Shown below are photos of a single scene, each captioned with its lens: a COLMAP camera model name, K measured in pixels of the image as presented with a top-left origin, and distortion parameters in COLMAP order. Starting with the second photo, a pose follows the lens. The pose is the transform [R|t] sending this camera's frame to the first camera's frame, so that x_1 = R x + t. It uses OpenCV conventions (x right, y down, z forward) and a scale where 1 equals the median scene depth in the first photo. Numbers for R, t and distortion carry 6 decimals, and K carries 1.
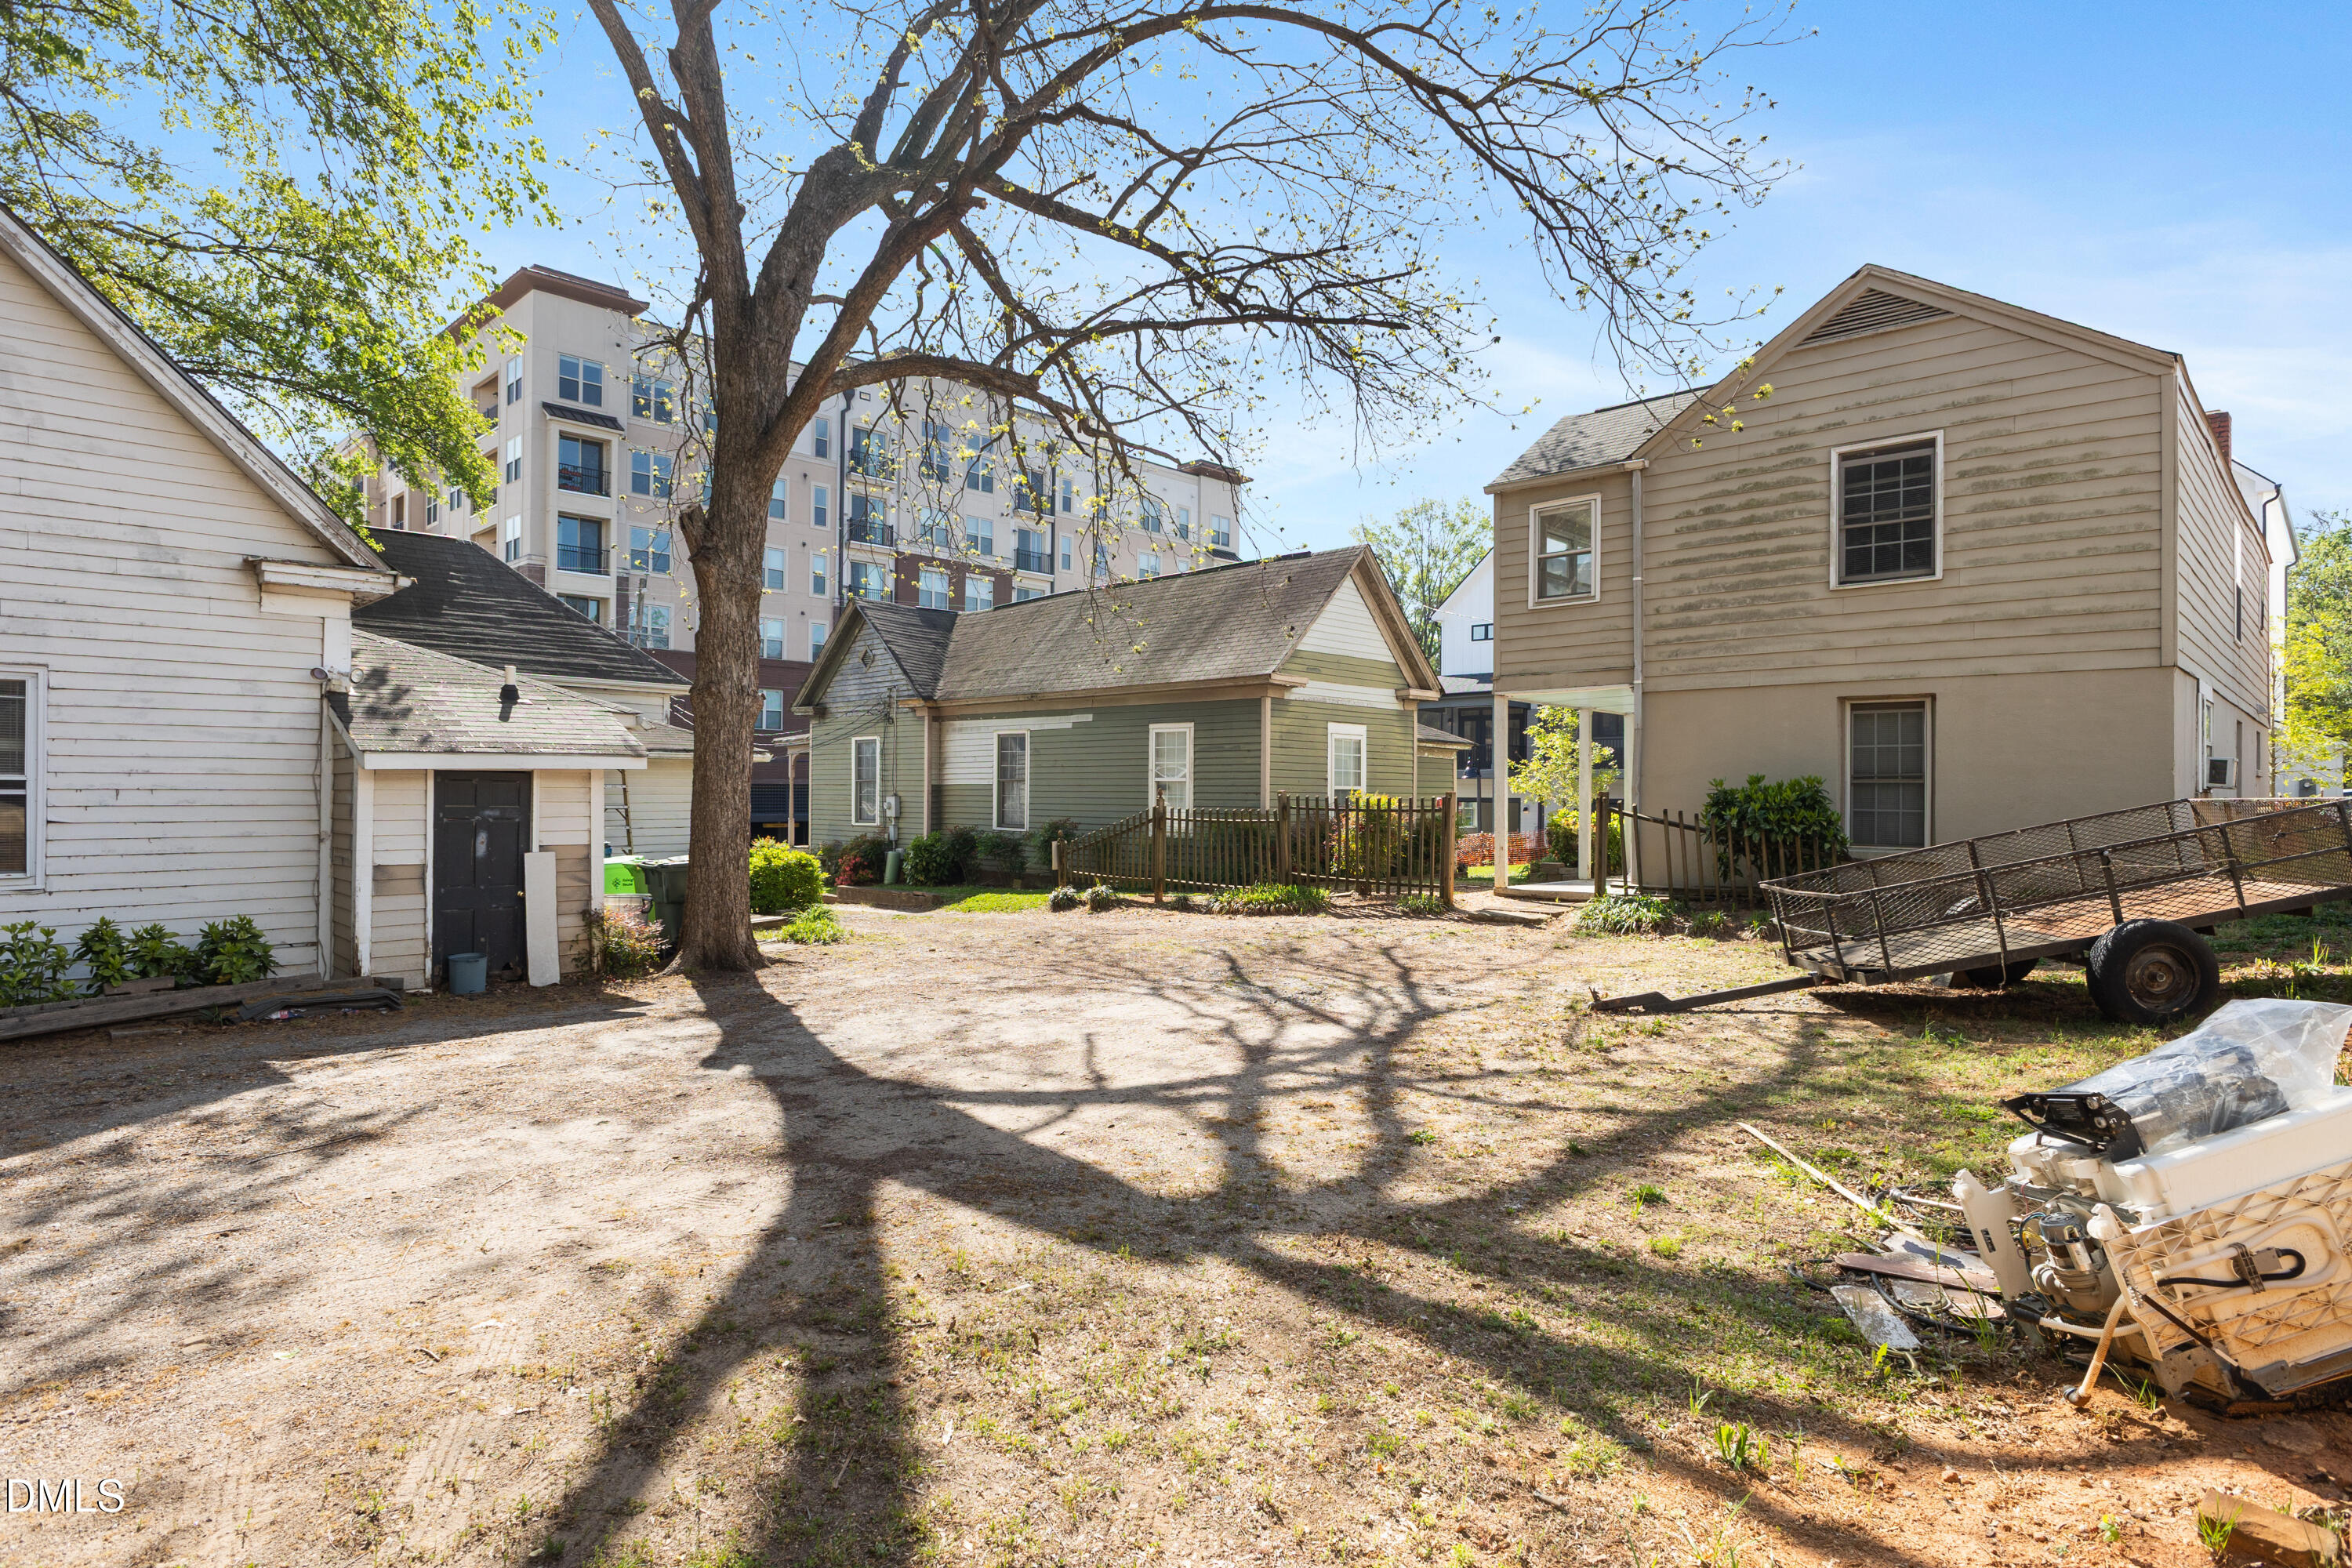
lens RADIAL K [[1242.7, 0, 1174.6], [0, 1242.7, 795.2], [0, 0, 1]] dist [-0.003446, -0.000251]
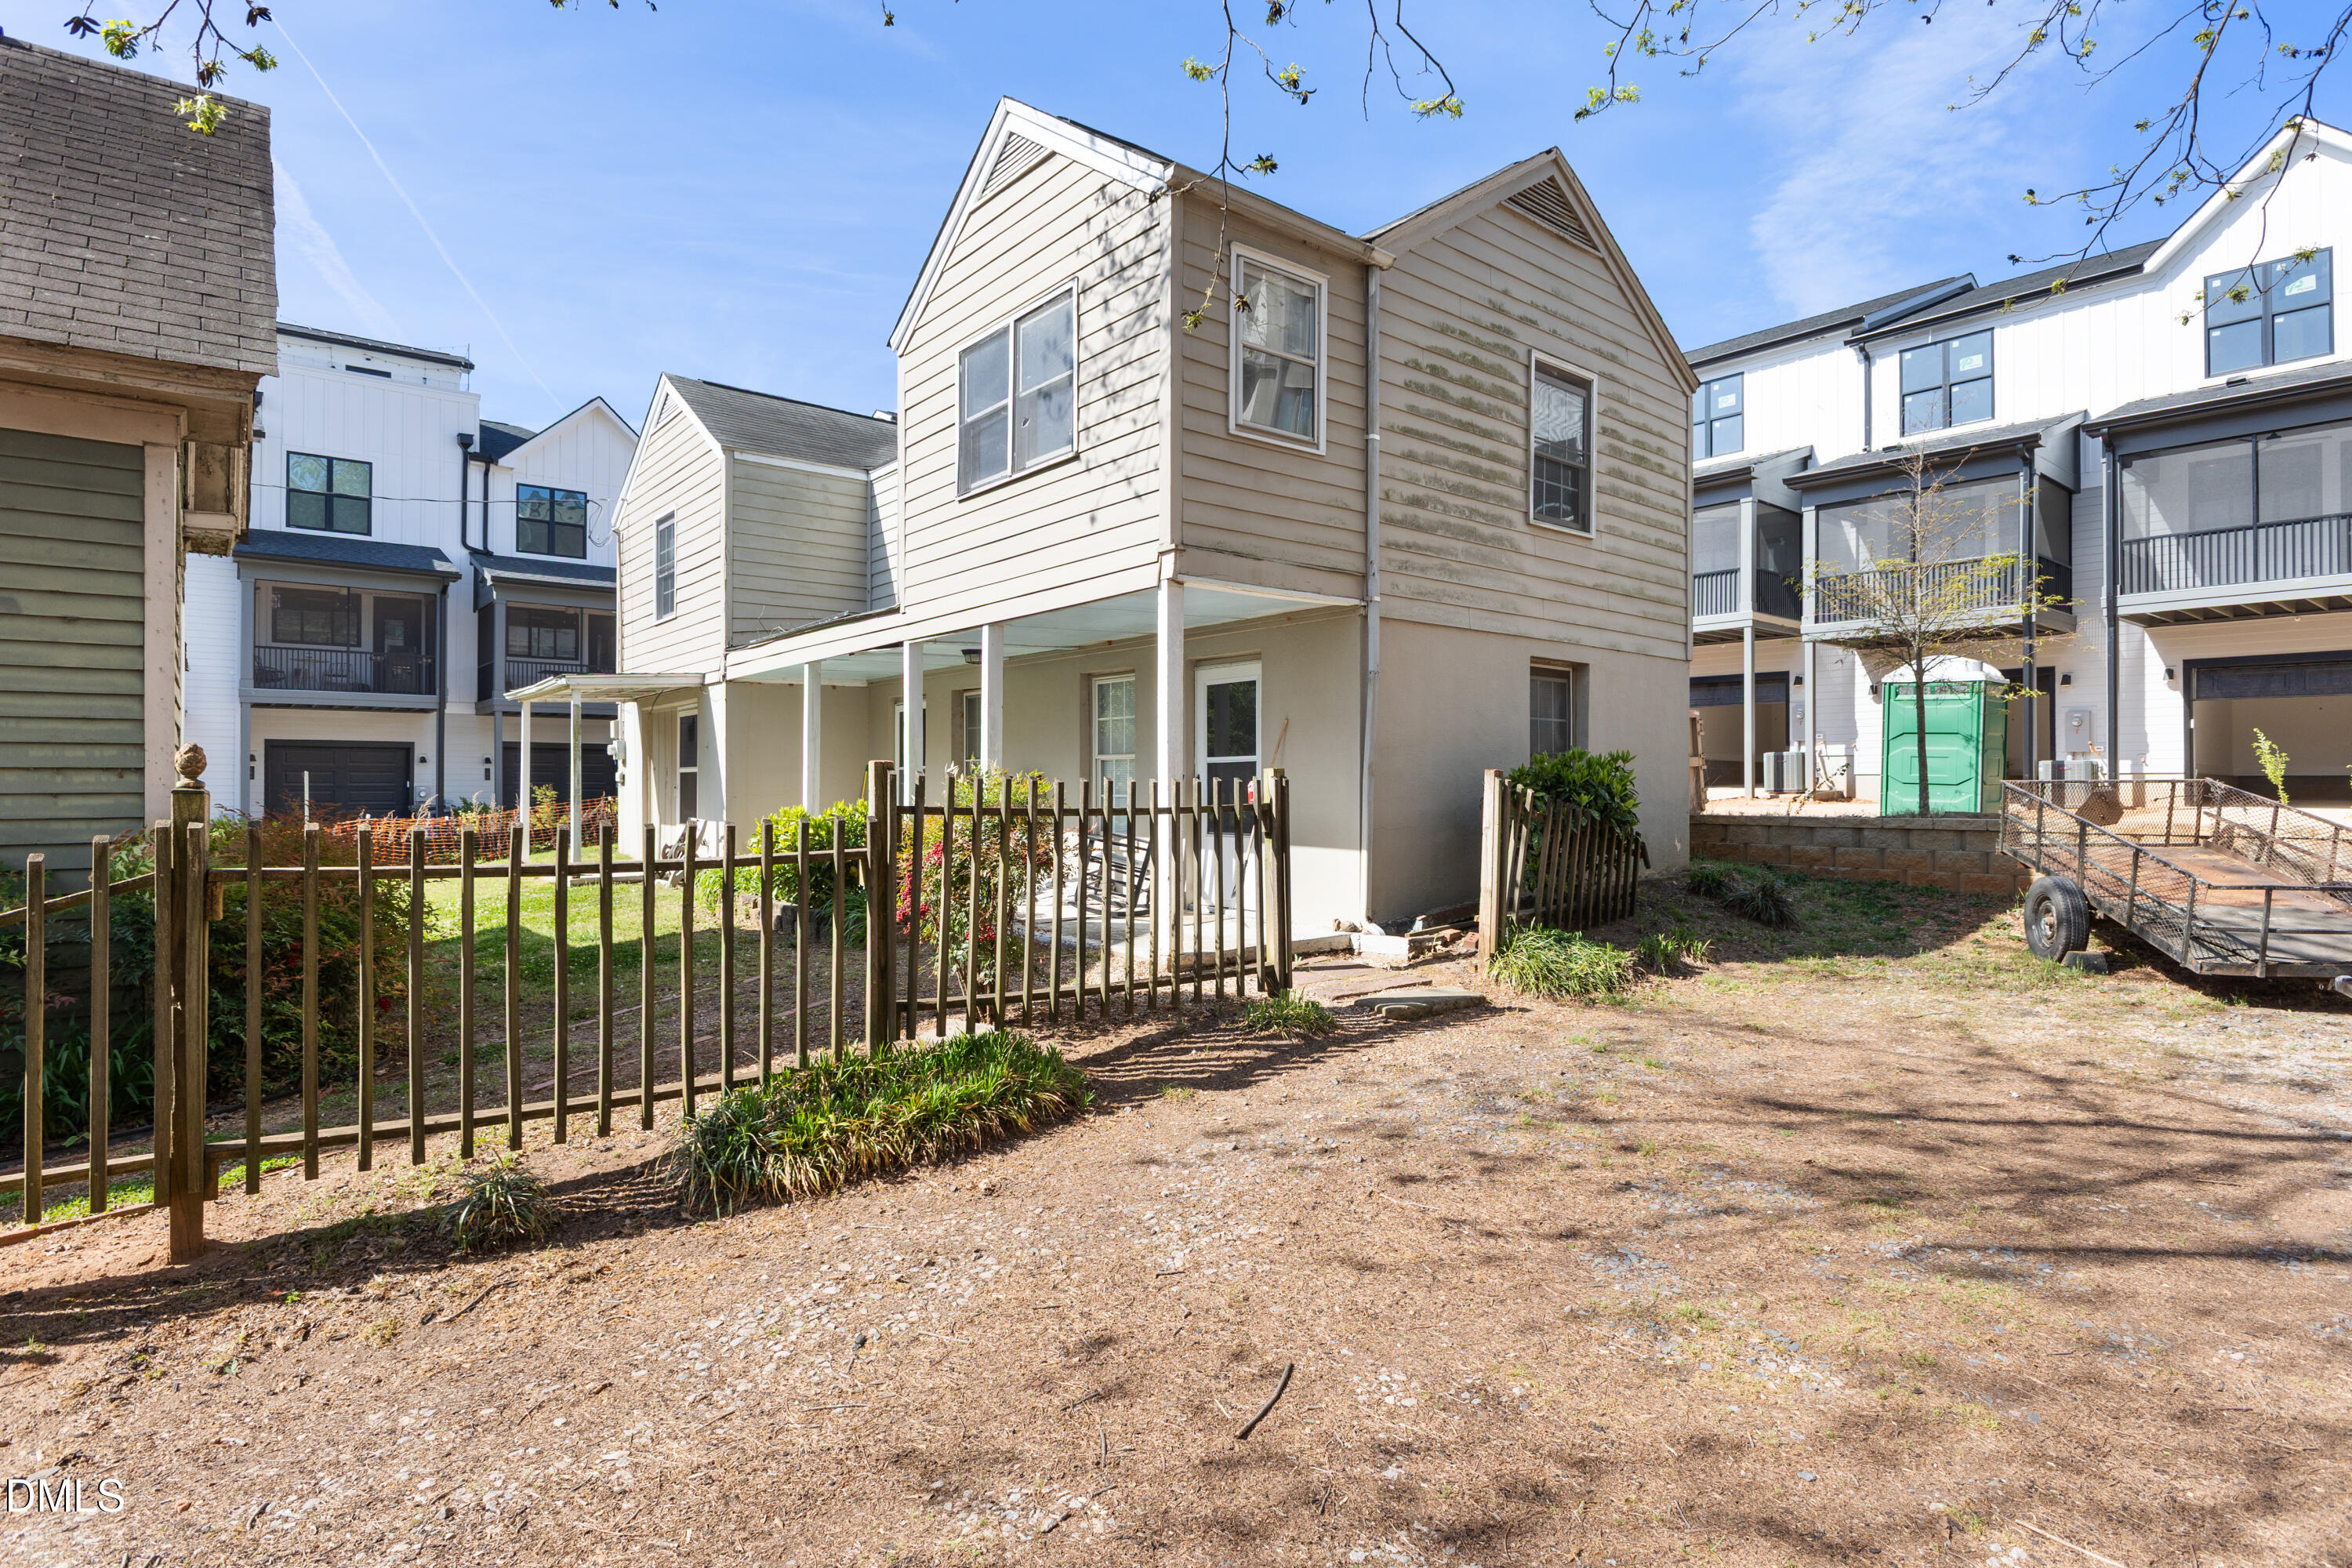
lens RADIAL K [[1242.7, 0, 1176.1], [0, 1242.7, 776.5], [0, 0, 1]] dist [-0.003446, -0.000251]
pose [[0.128590, 0.010846, 0.991639, -0.574221], [0.001997, 0.999935, -0.011195, 0.013394], [-0.991696, 0.003420, 0.128560, 2.177083]]
